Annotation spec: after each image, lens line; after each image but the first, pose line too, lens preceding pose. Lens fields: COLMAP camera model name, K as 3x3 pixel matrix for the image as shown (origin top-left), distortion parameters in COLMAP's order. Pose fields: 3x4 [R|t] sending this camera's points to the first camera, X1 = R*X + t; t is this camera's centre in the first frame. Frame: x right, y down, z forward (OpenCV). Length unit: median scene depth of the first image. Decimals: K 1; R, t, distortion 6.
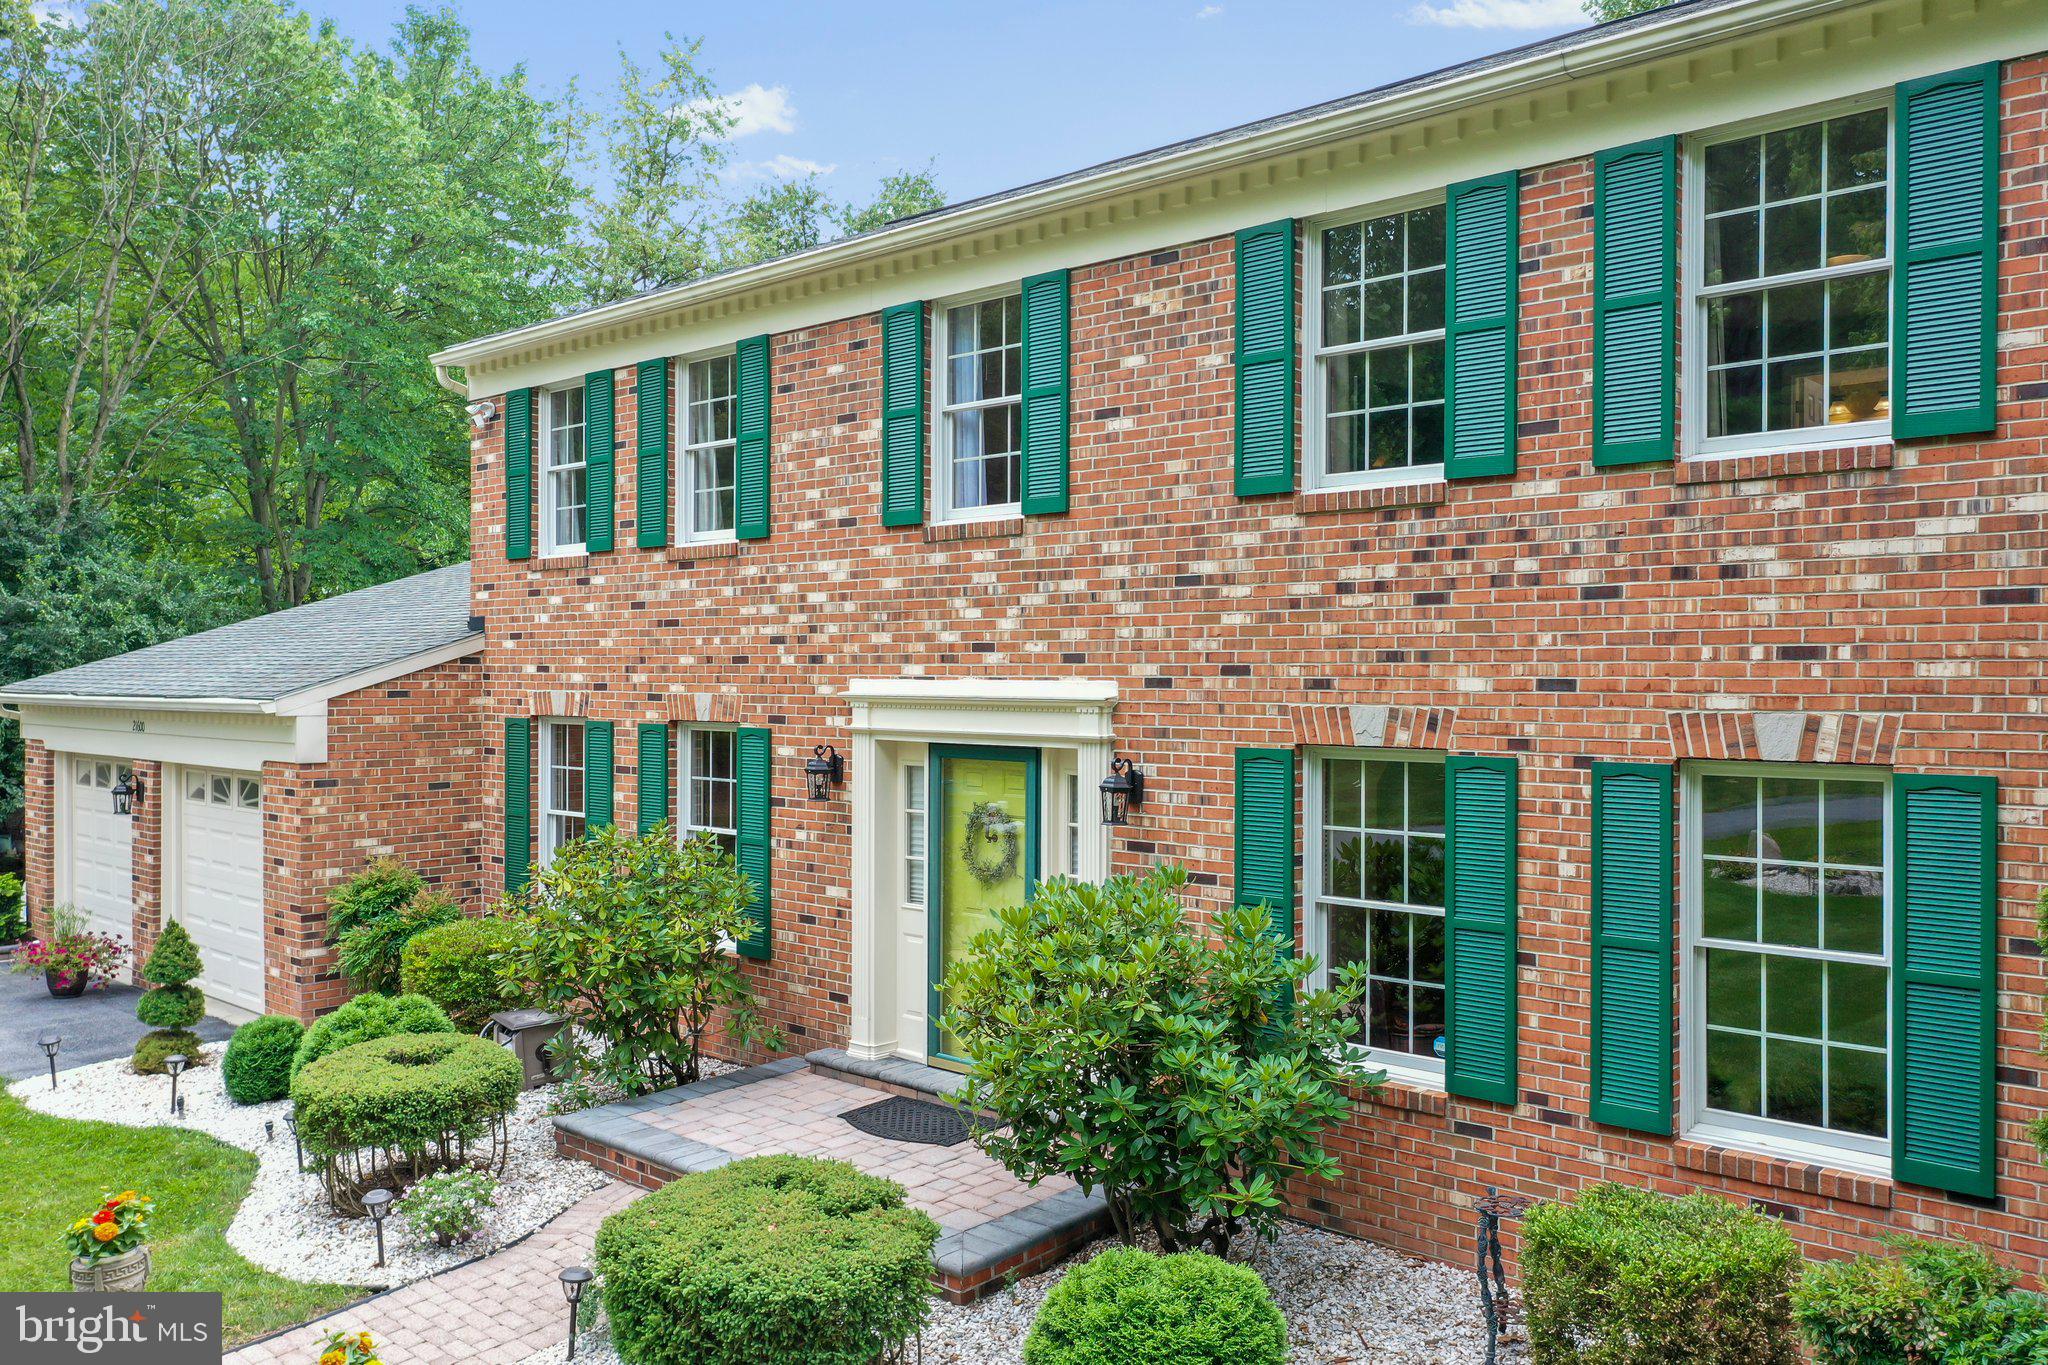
lens RADIAL K [[1627.3, 0, 1028.4], [0, 1627.3, 680.1], [0, 0, 1]] dist [0.001265, 0.004104]
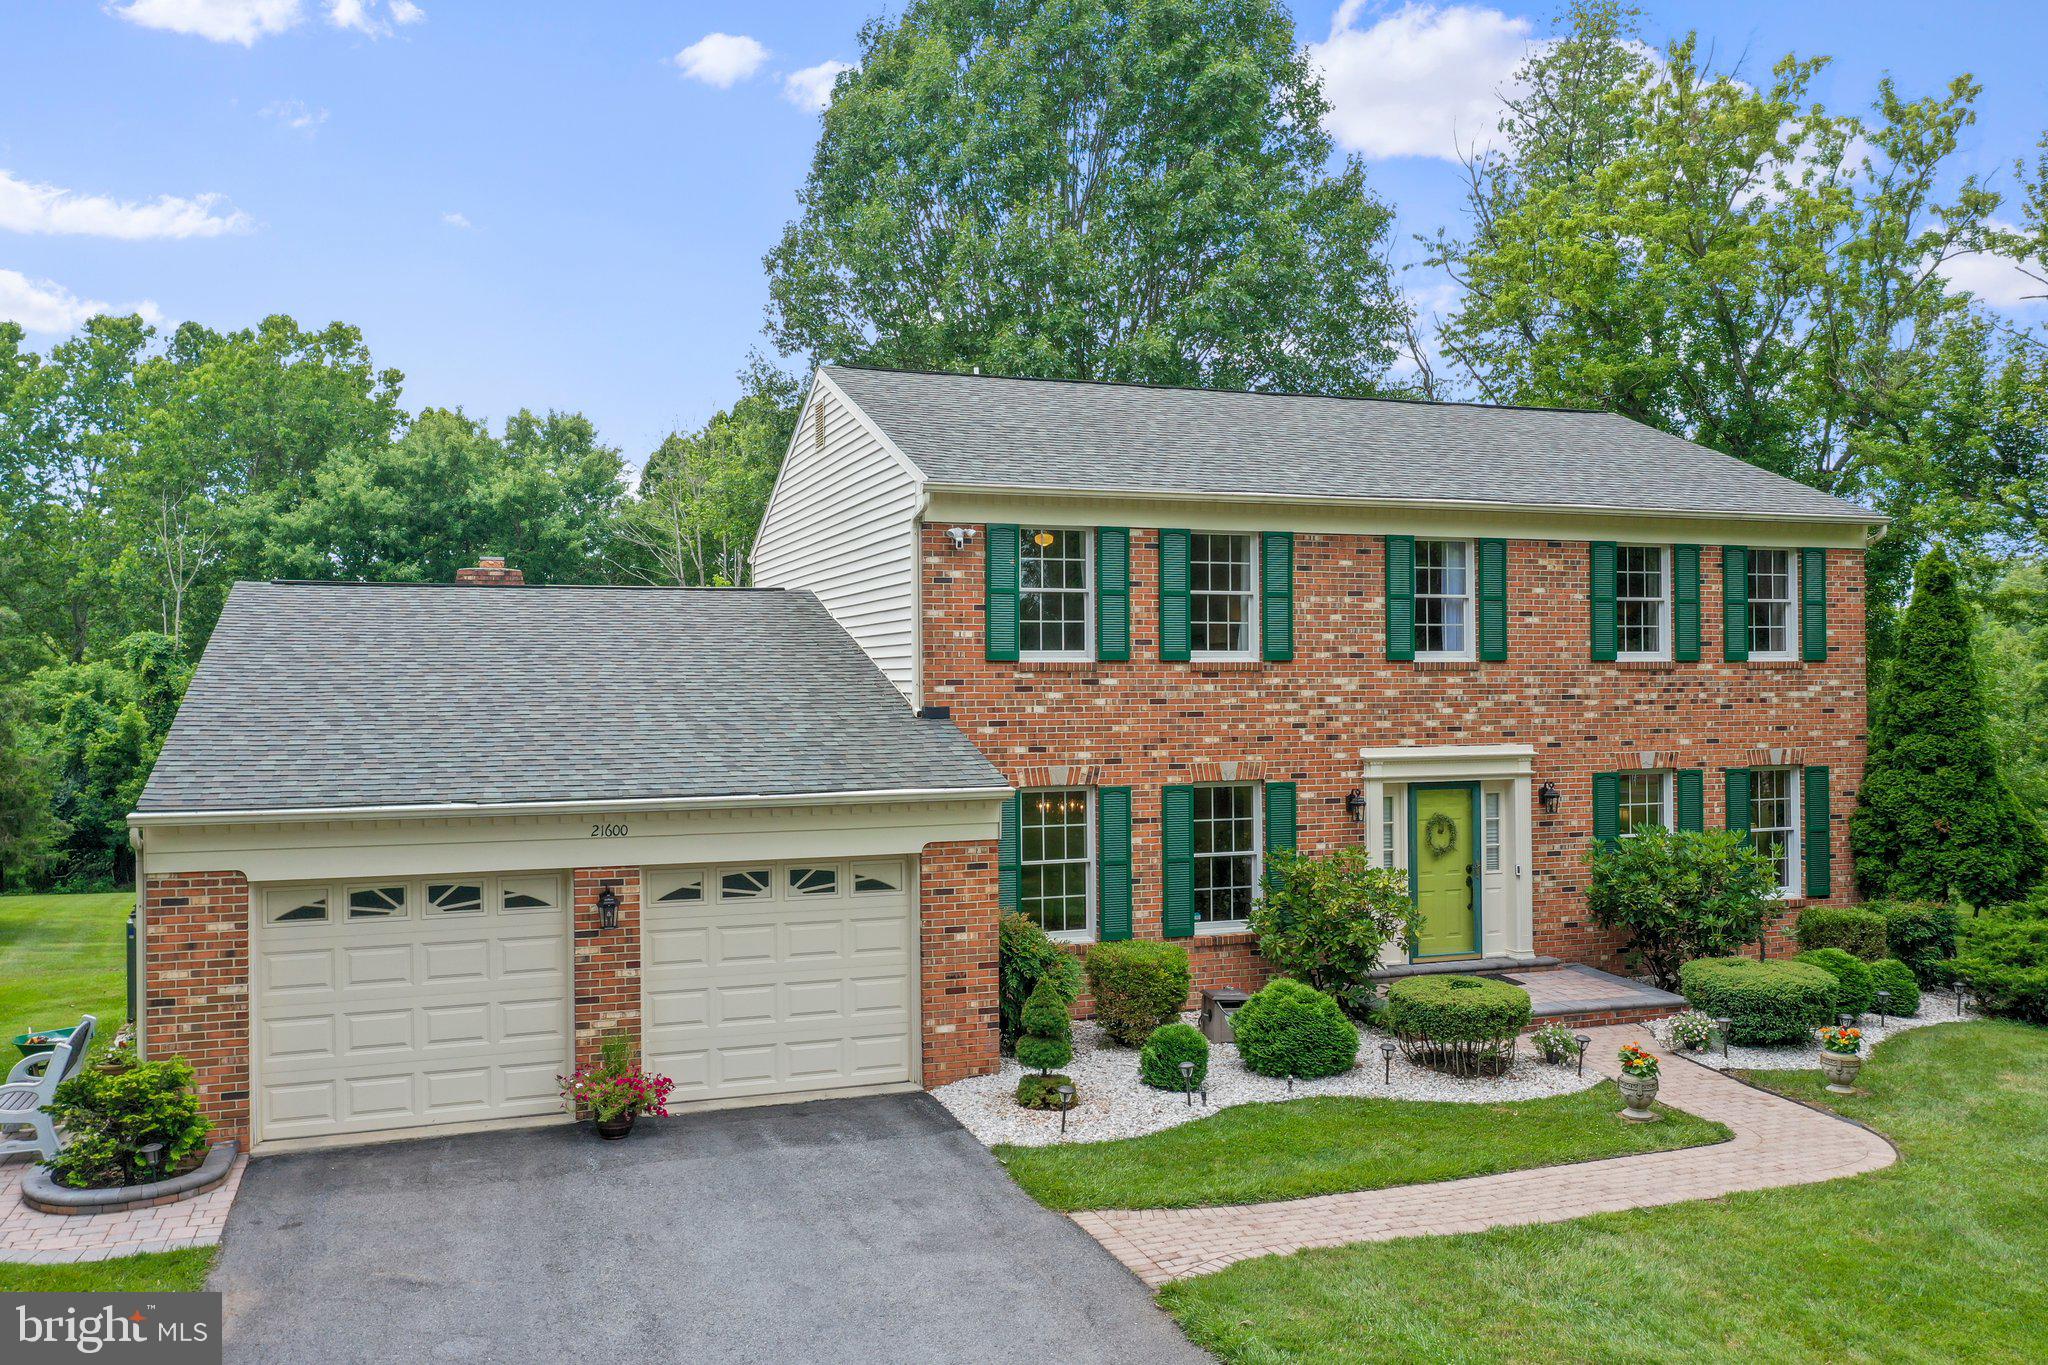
lens RADIAL K [[1627.3, 0, 1028.4], [0, 1627.3, 680.1], [0, 0, 1]] dist [0.001265, 0.004104]
pose [[0.463652, -0.003416, 0.886011, -2.006491], [0.012393, 0.999920, -0.002630, -0.081233], [-0.885931, 0.012200, 0.463657, 0.593429]]
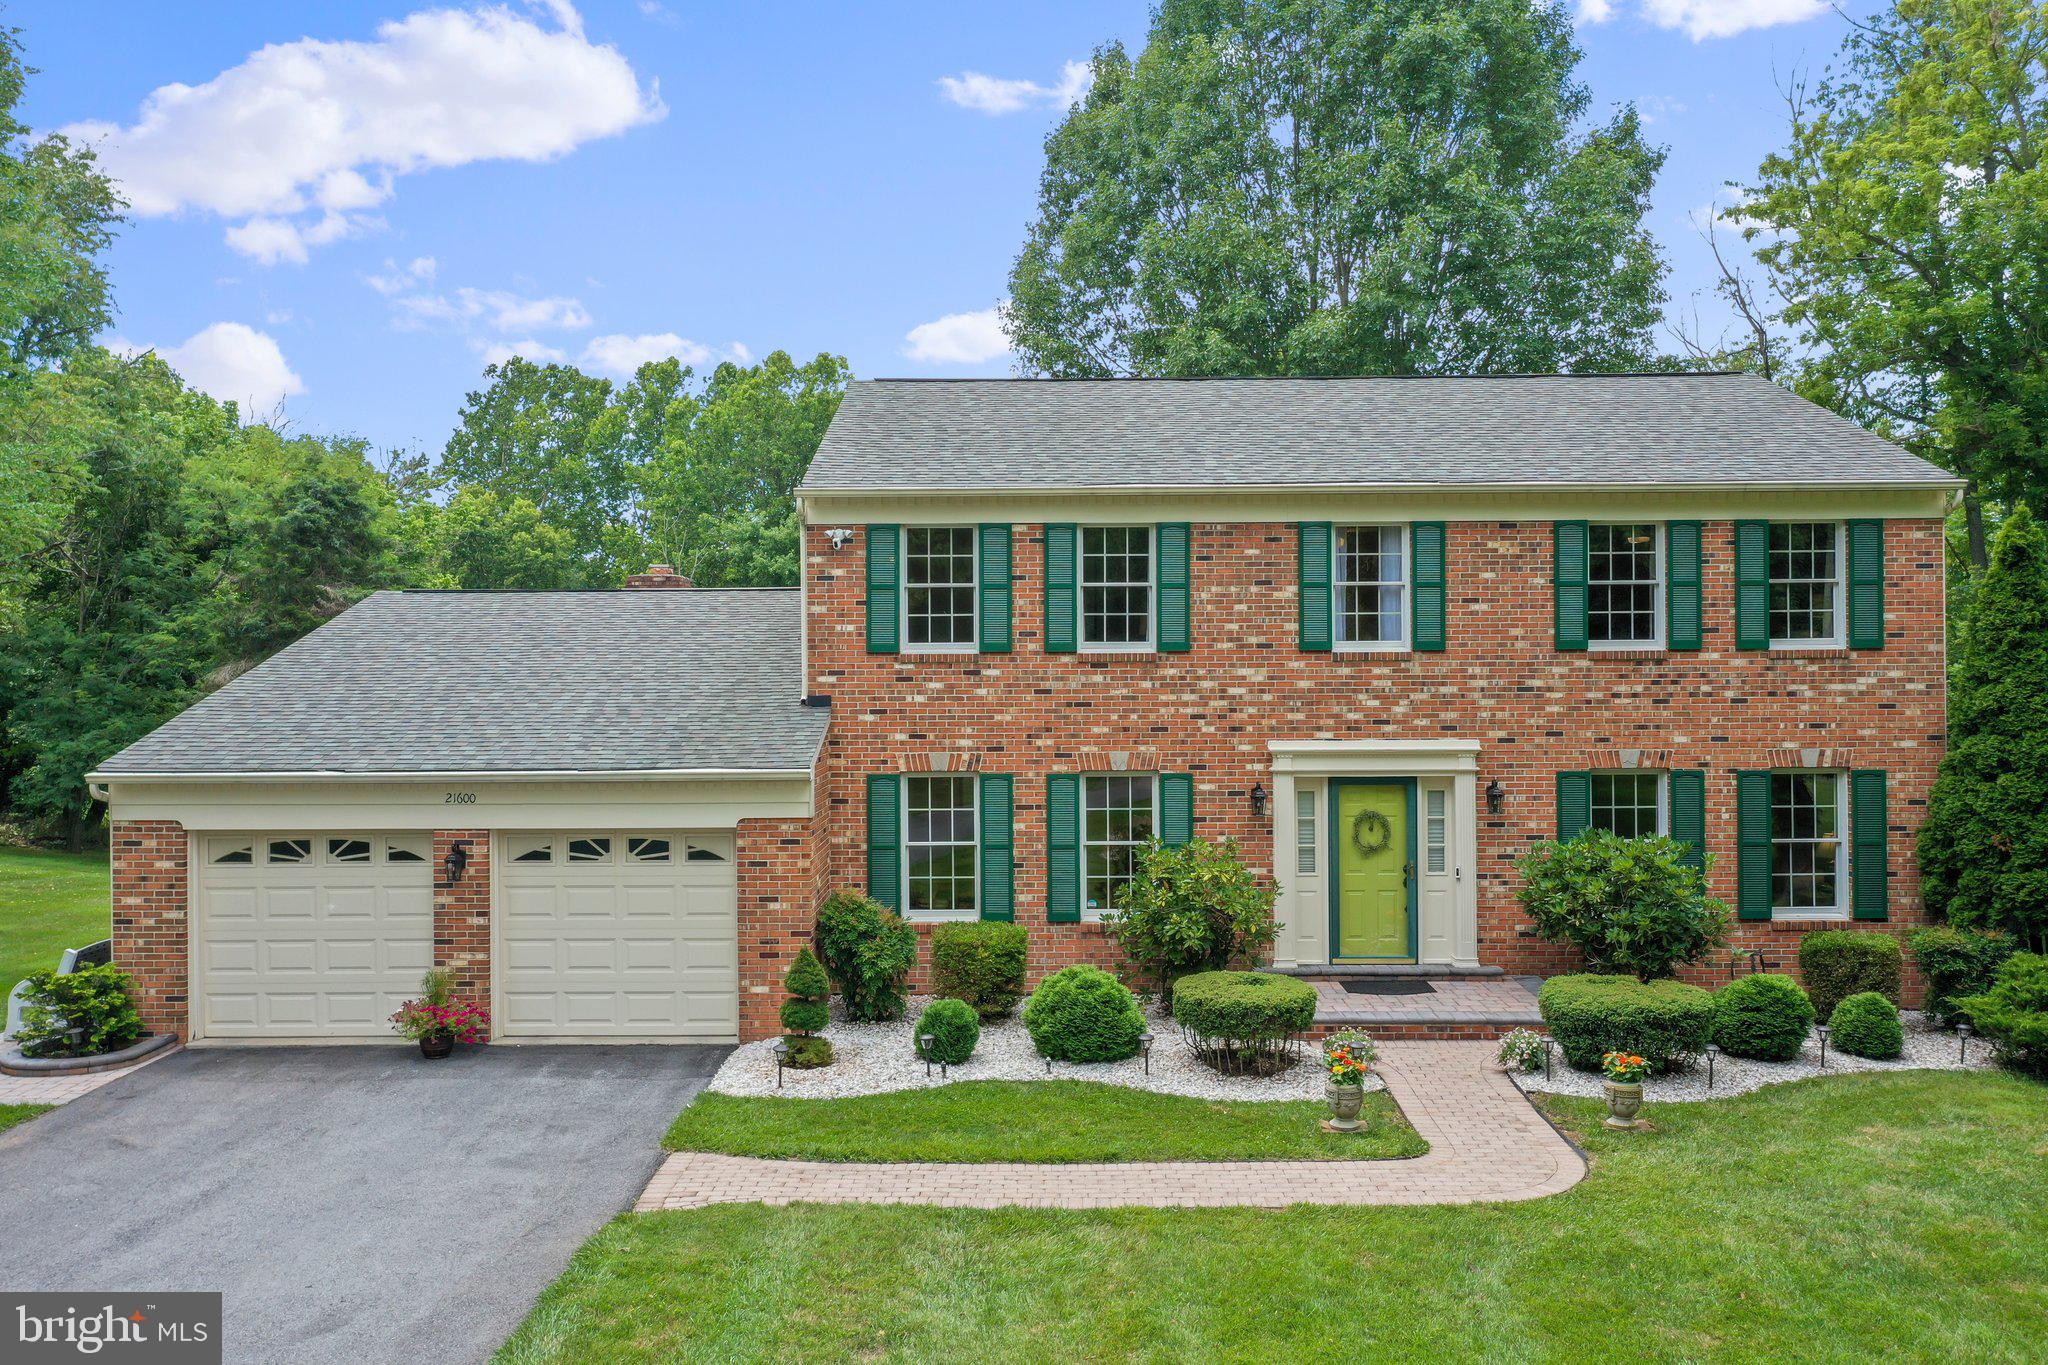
lens RADIAL K [[1627.3, 0, 1028.4], [0, 1627.3, 680.1], [0, 0, 1]] dist [0.001265, 0.004104]
pose [[0.742337, -0.004303, 0.670012, -1.588350], [0.010330, 0.999934, -0.005023, -0.064229], [-0.669947, 0.010650, 0.742333, -0.071995]]
